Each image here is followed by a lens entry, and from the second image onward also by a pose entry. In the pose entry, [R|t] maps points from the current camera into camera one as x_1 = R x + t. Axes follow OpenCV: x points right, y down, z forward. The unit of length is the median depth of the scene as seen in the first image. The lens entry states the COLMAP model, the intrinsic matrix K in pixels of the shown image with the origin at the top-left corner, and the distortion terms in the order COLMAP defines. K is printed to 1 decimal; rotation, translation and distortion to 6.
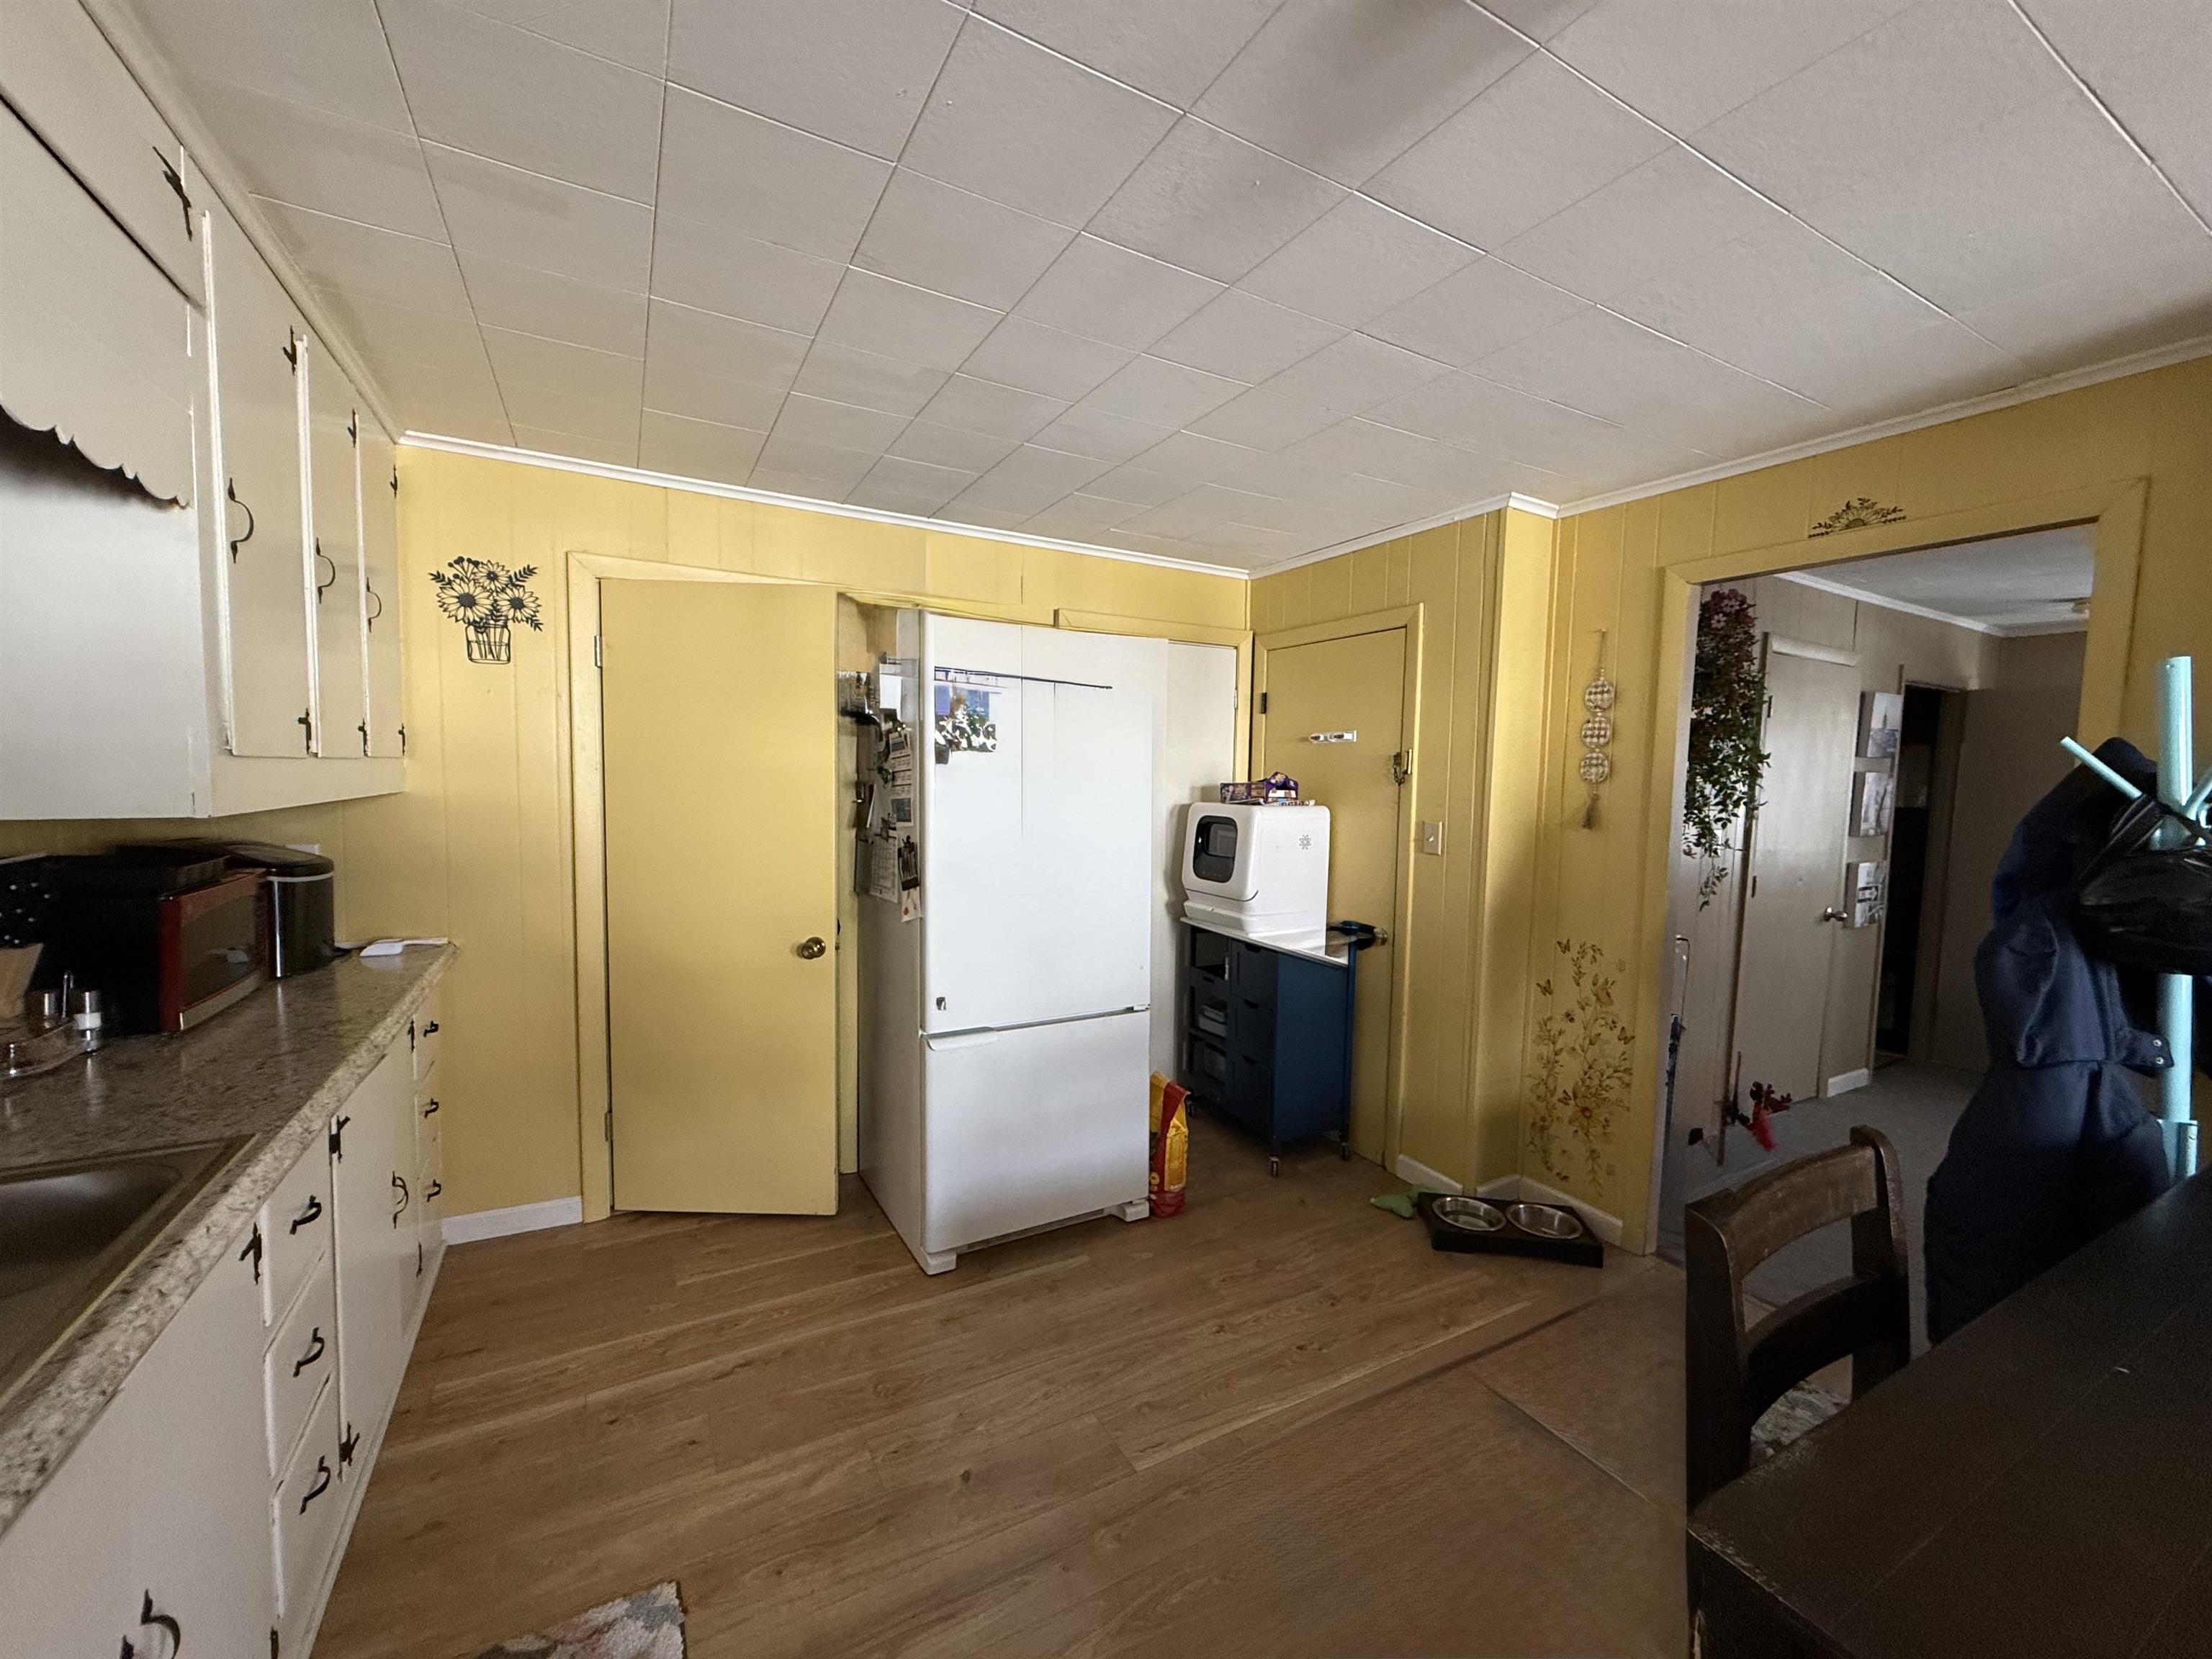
lens RADIAL K [[875.2, 0, 1111.6], [0, 875.2, 830.3], [0, 0, 1]] dist [0.001953, 0.000048]
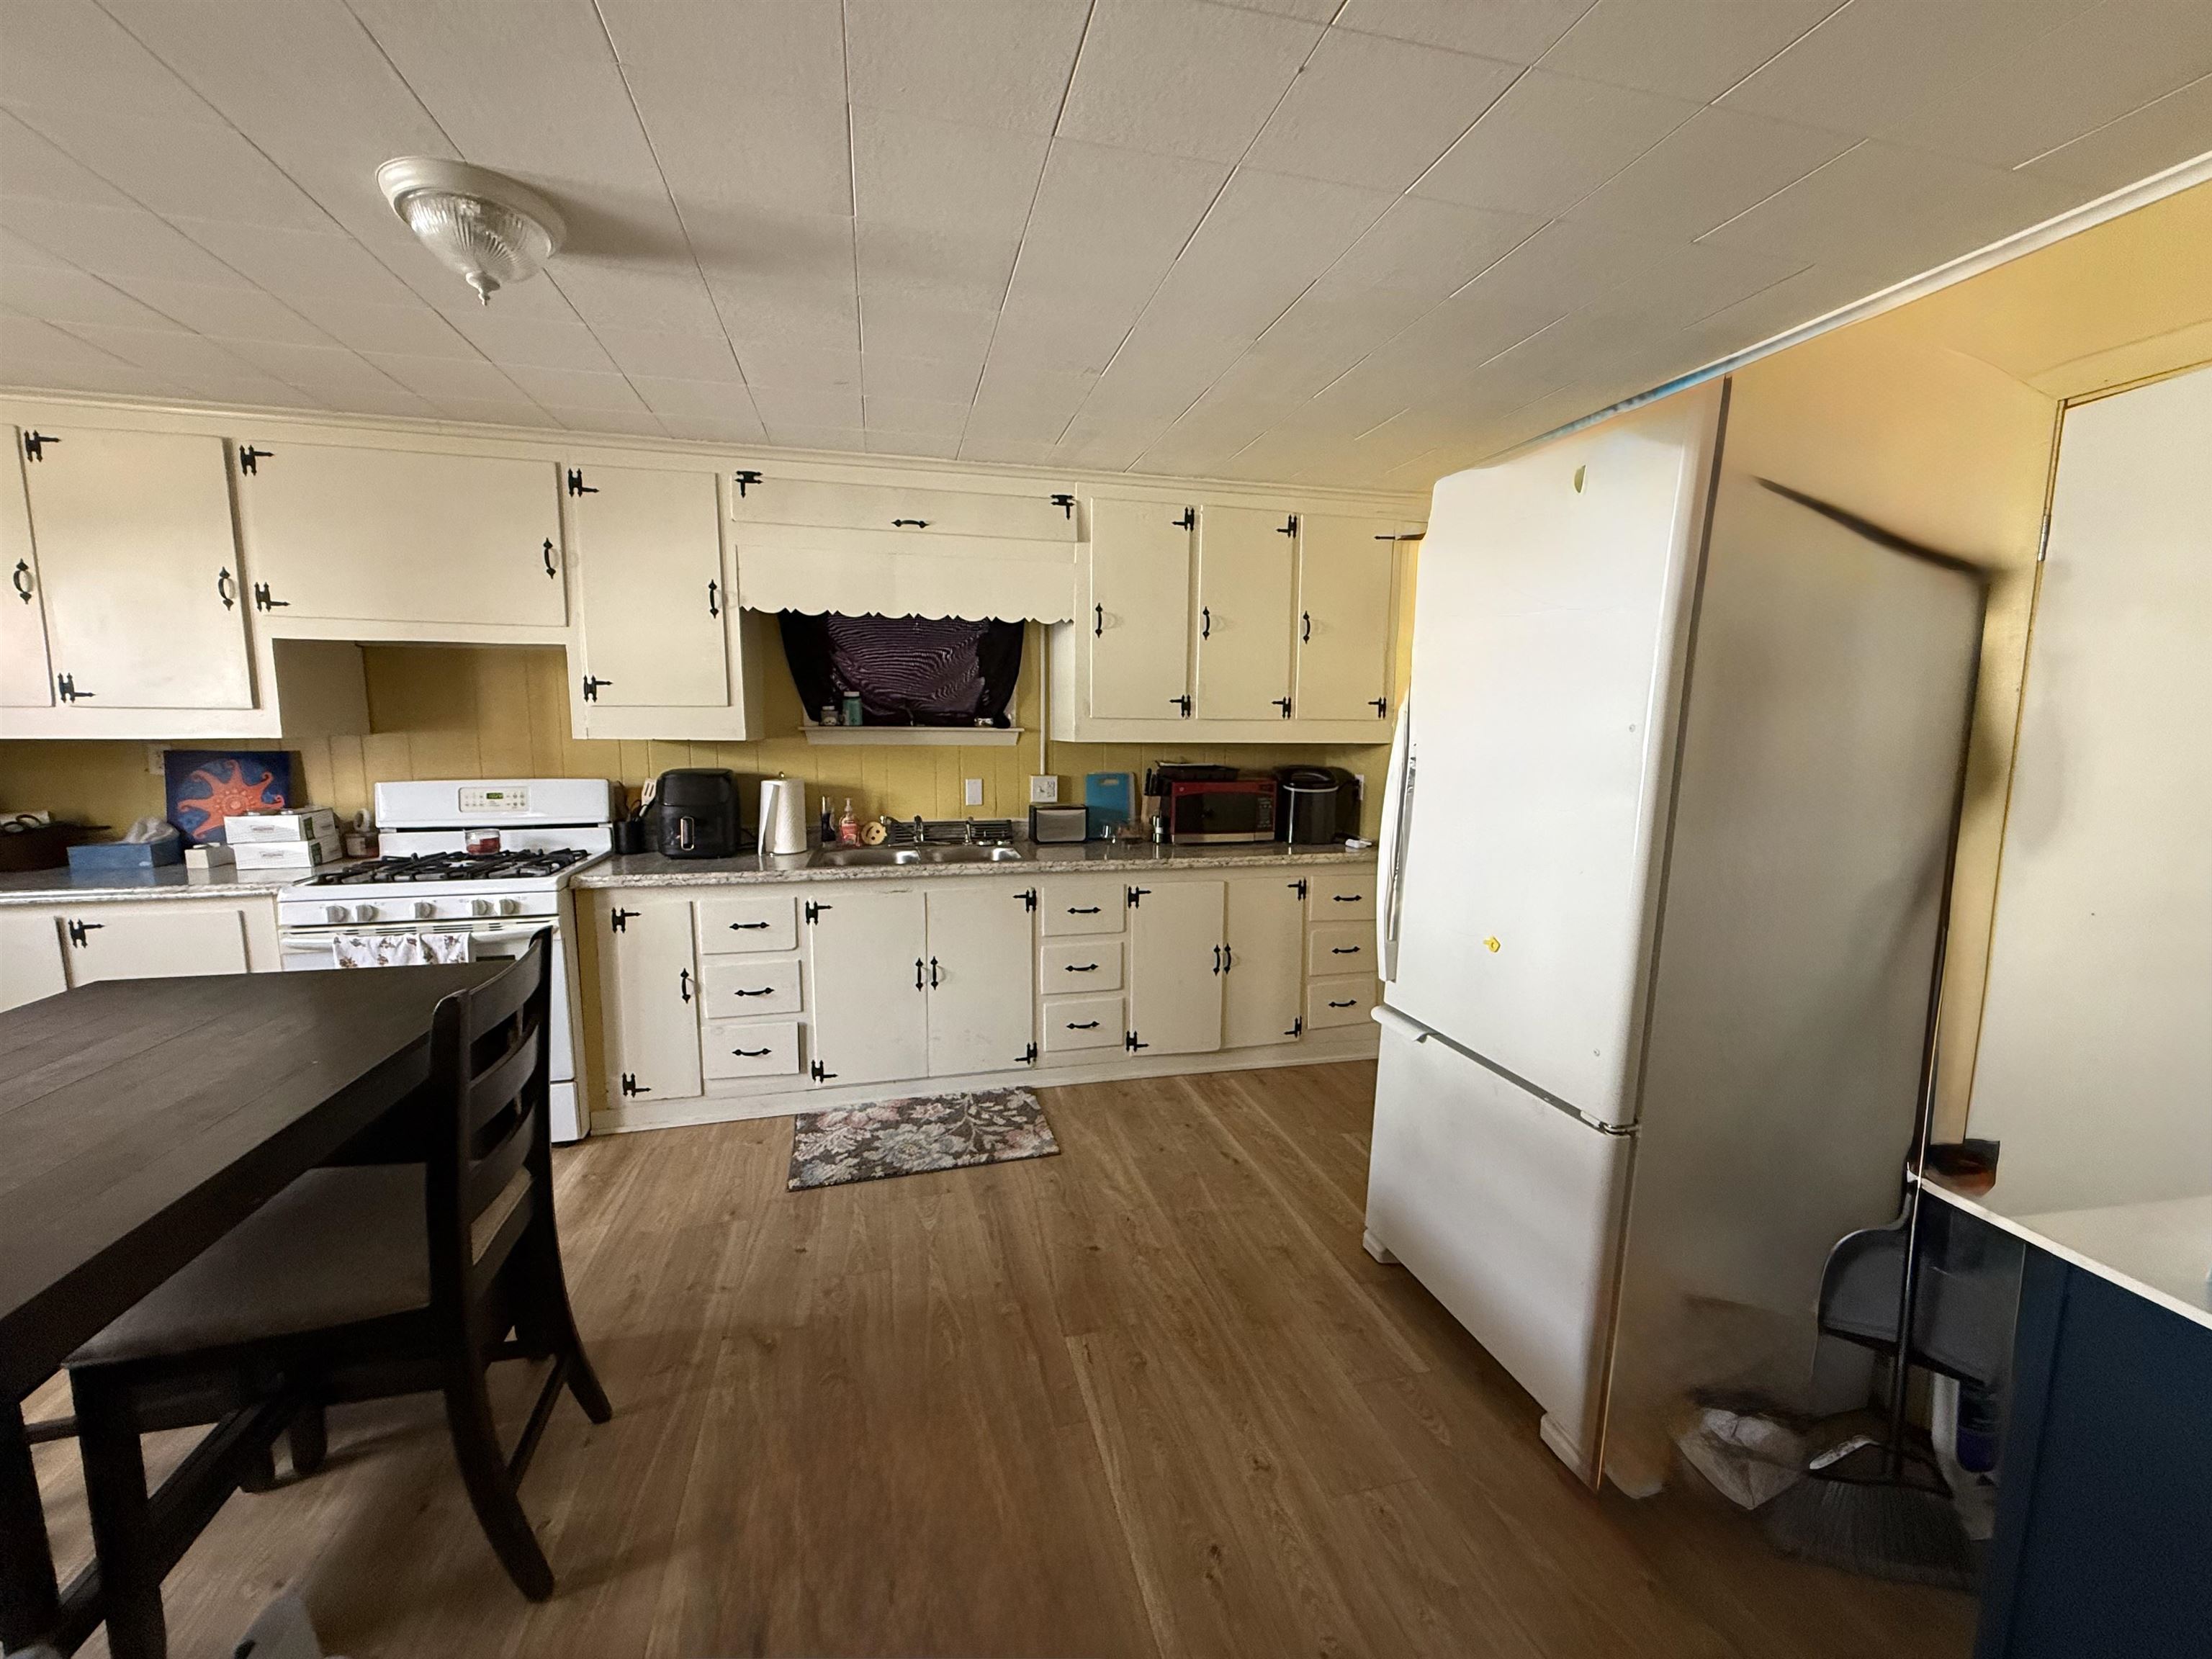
lens RADIAL K [[875.2, 0, 1096.6], [0, 875.2, 829.3], [0, 0, 1]] dist [0.001953, 0.000048]
pose [[-0.264329, 0.094822, -0.959760, 0.785097], [-0.080216, 0.989545, 0.119857, -0.039944], [0.961091, 0.108670, -0.253959, 0.949858]]
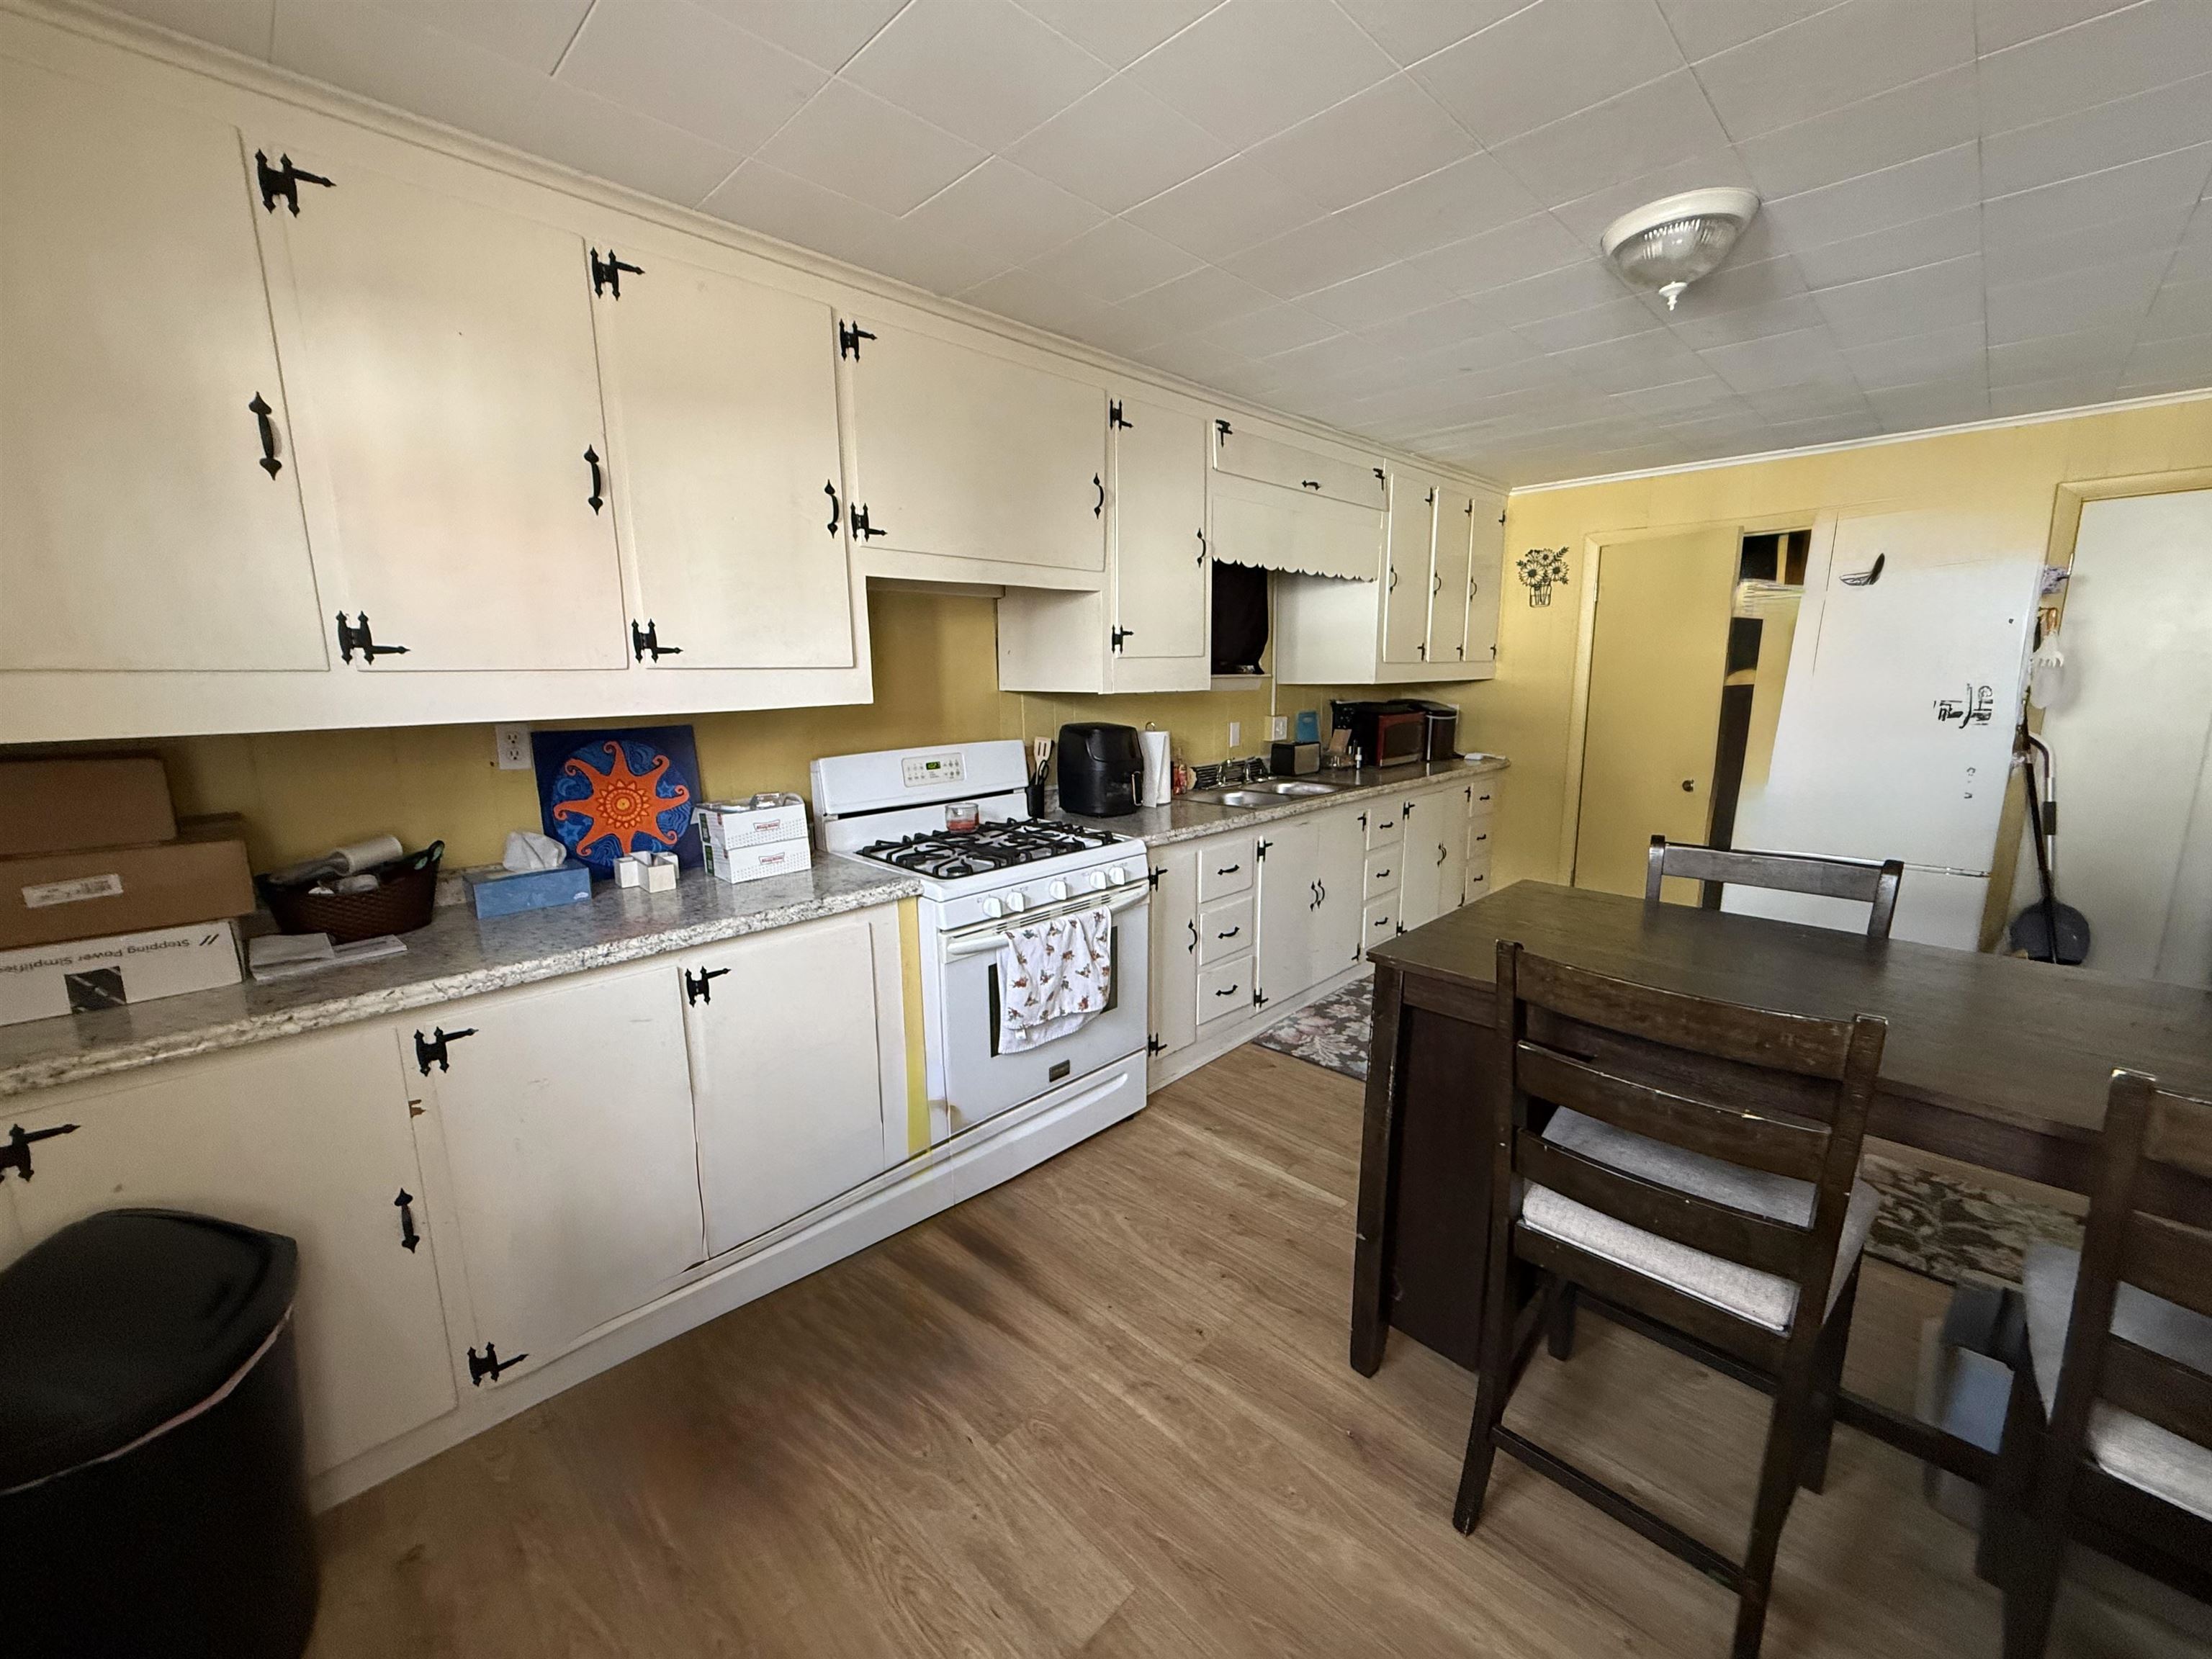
lens RADIAL K [[875.2, 0, 1099.1], [0, 875.2, 828.9], [0, 0, 1]] dist [0.001953, 0.000048]
pose [[0.269670, 0.147195, -0.951636, 0.904564], [-0.045841, 0.989090, 0.139998, 0.055712], [0.961861, 0.005871, 0.273475, -0.398846]]
